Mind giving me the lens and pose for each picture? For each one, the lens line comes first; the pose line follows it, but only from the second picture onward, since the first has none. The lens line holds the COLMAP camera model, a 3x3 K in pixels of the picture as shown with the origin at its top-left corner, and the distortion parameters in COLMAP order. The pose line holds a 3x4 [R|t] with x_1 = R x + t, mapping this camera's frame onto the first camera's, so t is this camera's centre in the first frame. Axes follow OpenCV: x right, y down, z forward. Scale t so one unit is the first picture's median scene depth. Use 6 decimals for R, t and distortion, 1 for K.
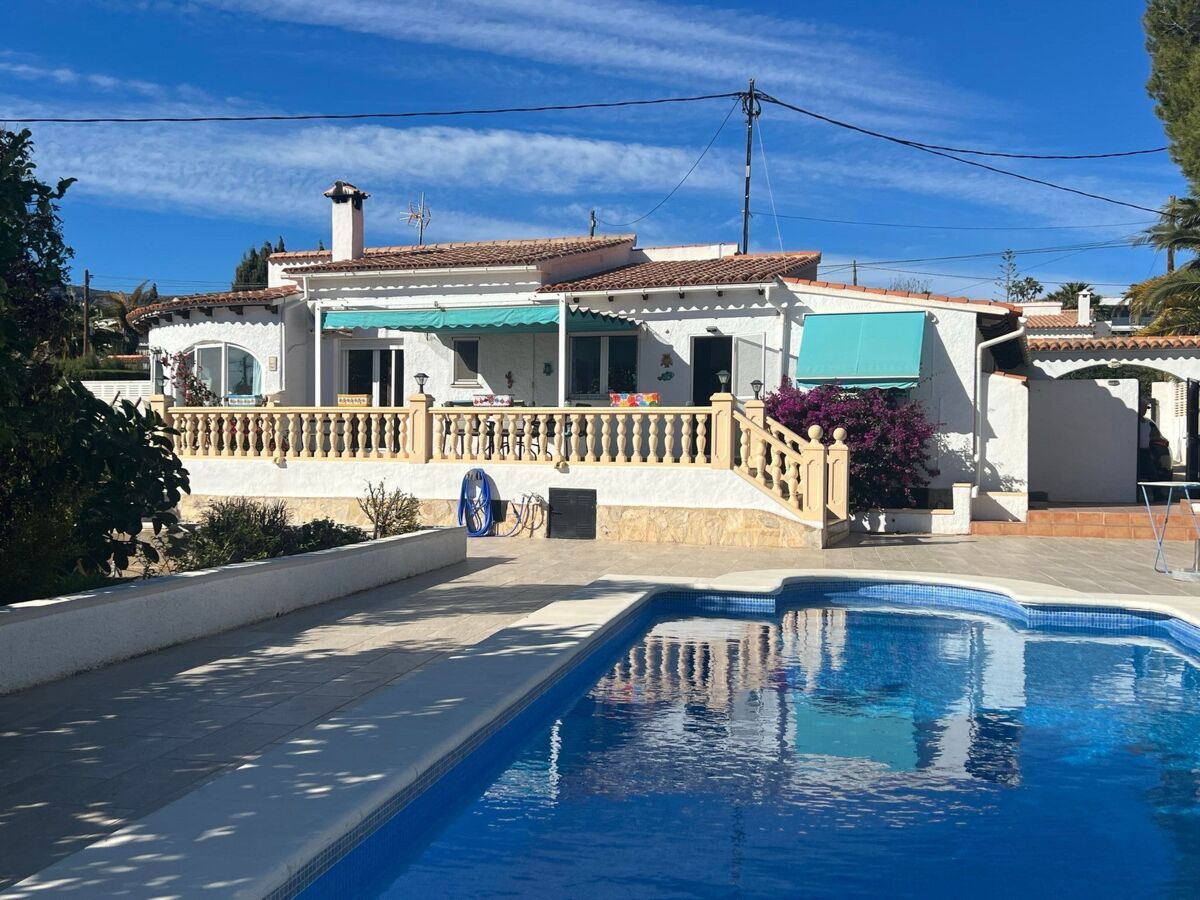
lens RADIAL K [[1183.6, 0, 595.8], [0, 1183.6, 466.7], [0, 0, 1]] dist [0.164060, -0.435870]
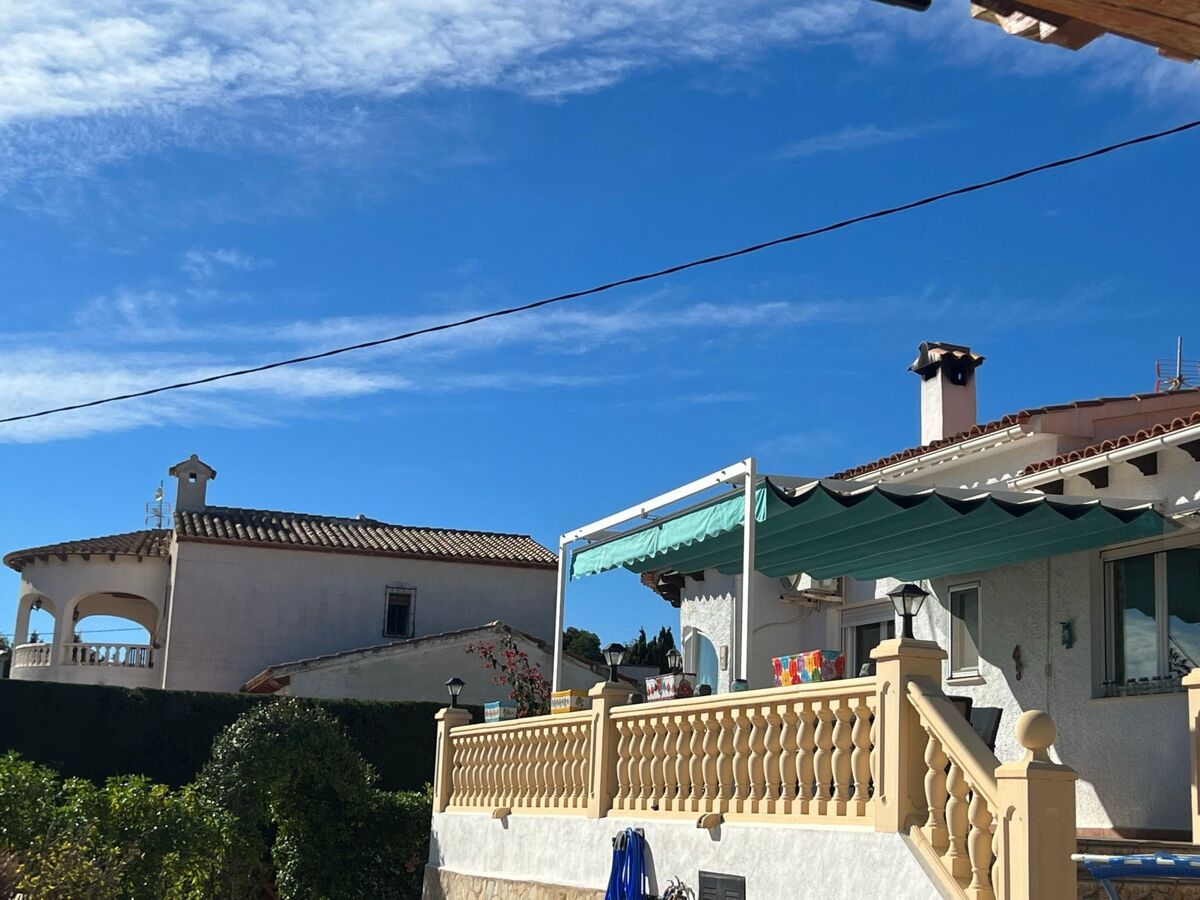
lens RADIAL K [[1811.8, 0, 600.0], [0, 1811.8, 450.0], [0, 0, 1]] dist [0.234026, -0.861742]
pose [[0.649057, -0.138234, -0.748075, 0.468986], [-0.041316, 0.975495, -0.216106, 0.012818], [0.759617, 0.171172, 0.627441, 0.469074]]
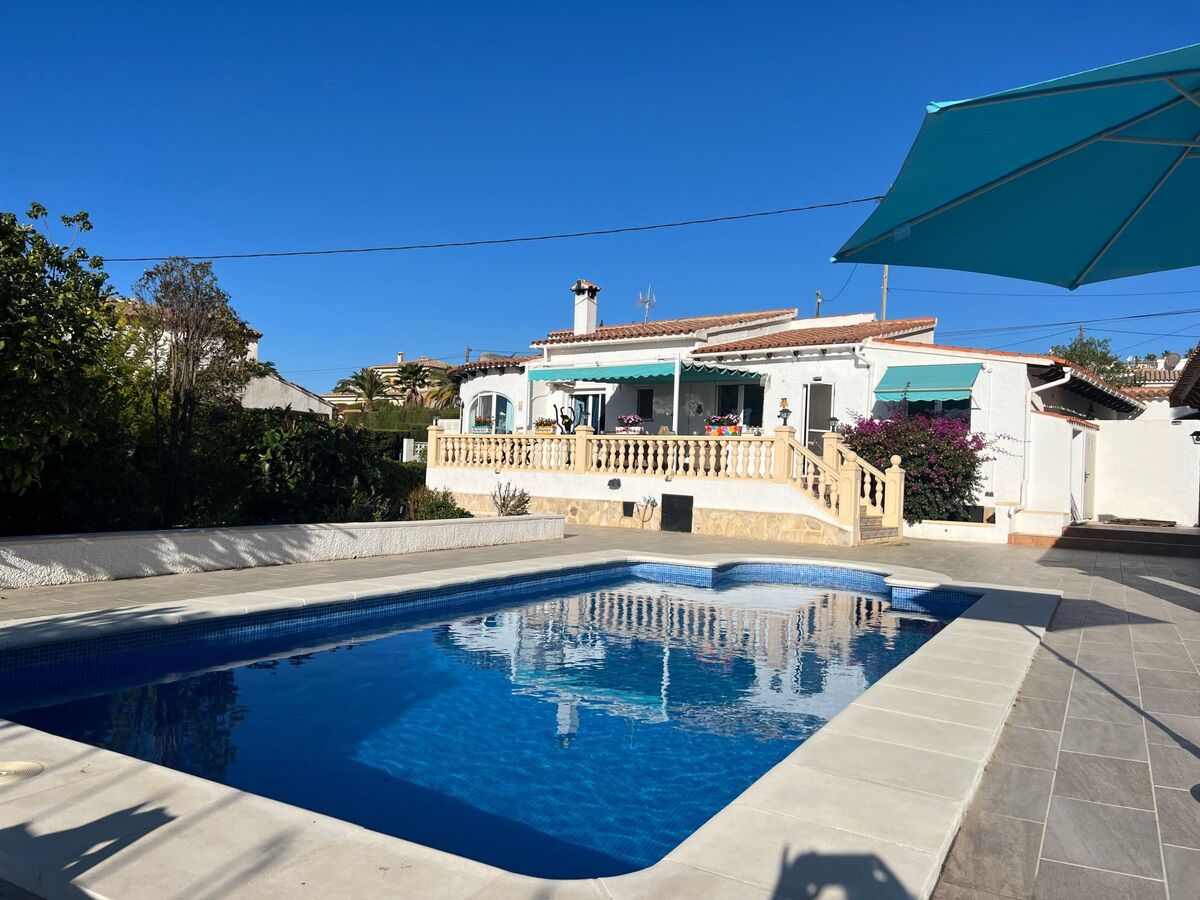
lens RADIAL K [[899.7, 0, 593.8], [0, 899.7, 454.9], [0, 0, 1]] dist [0.161382, -0.270464]
pose [[0.950082, 0.019921, -0.311365, 0.200289], [-0.031748, 0.998952, -0.032962, 0.009299], [0.310382, 0.041202, 0.949719, -0.022008]]
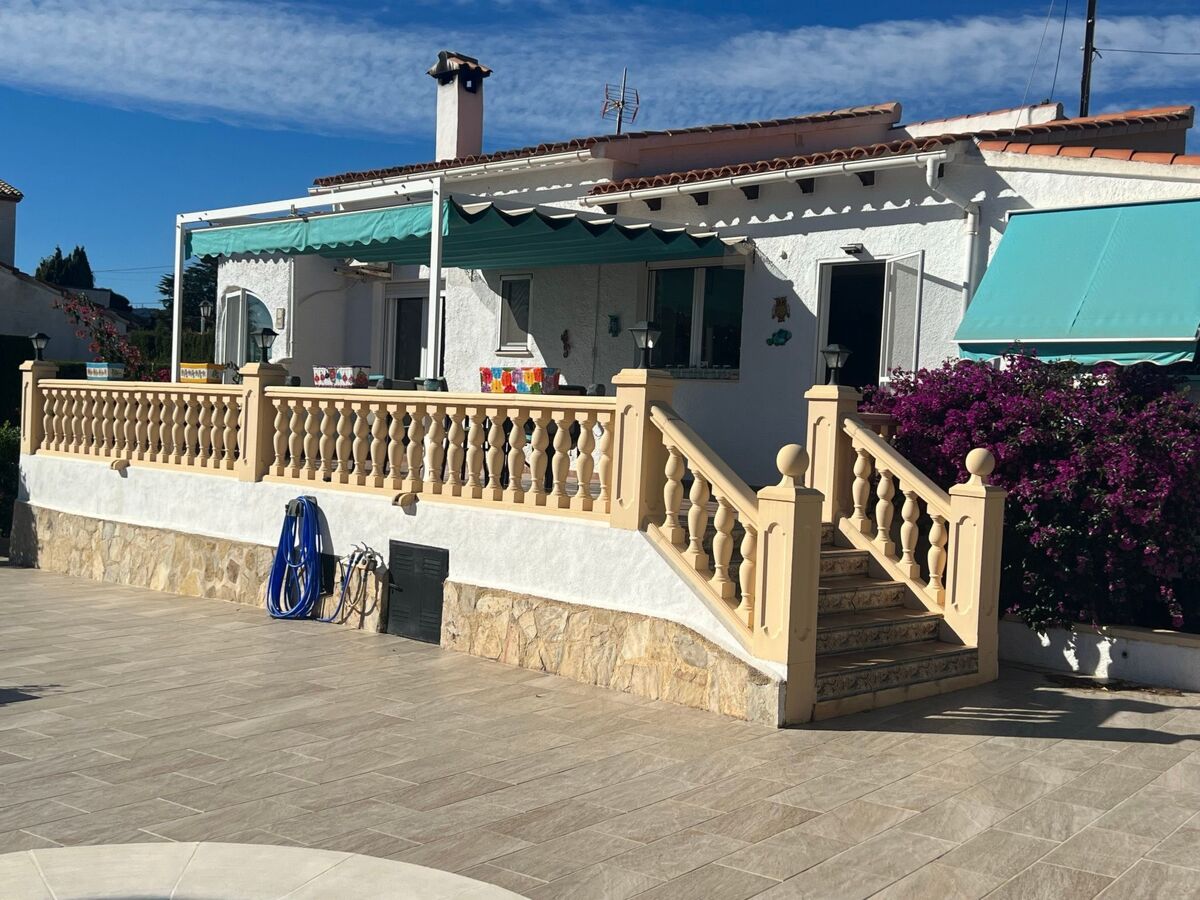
lens RADIAL K [[1386.6, 0, 612.6], [0, 1386.6, 457.0], [0, 0, 1]] dist [0.180685, -0.497777]
pose [[0.907270, 0.040556, -0.418589, 0.300745], [-0.039600, 0.999155, 0.010974, -0.029262], [0.418681, 0.006620, 0.908109, 0.443235]]
